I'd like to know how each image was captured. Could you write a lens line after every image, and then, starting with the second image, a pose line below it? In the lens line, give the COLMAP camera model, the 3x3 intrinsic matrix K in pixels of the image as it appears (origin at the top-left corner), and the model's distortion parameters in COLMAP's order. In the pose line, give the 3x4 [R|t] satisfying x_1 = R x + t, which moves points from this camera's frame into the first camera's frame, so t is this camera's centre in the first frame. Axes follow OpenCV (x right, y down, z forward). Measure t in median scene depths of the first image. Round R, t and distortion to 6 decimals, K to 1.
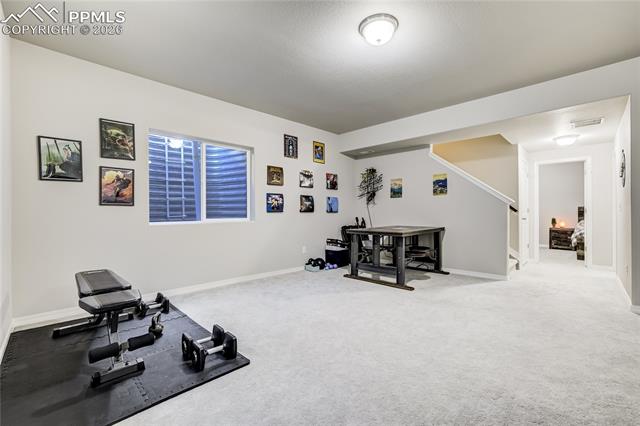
lens RADIAL K [[273.4, 0, 320.0], [0, 273.4, 213.0], [0, 0, 1]] dist [-0.002025, 0.000218]
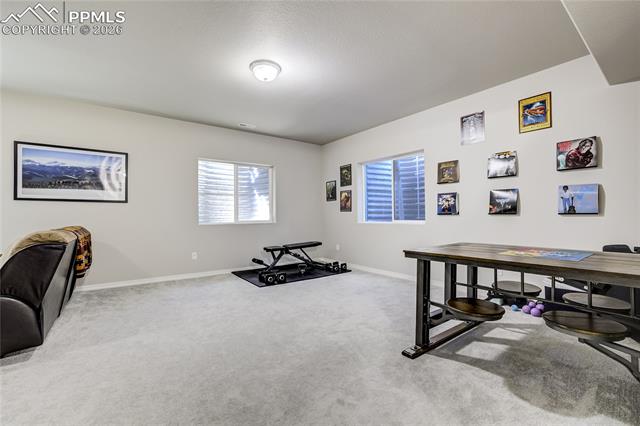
lens RADIAL K [[273.4, 0, 320.0], [0, 273.4, 213.0], [0, 0, 1]] dist [-0.002025, 0.000218]
pose [[-0.132909, -0.005653, -0.991112, 0.747309], [-0.000147, 0.999984, -0.005683, -0.003369], [0.991128, -0.000609, -0.132908, 0.725966]]
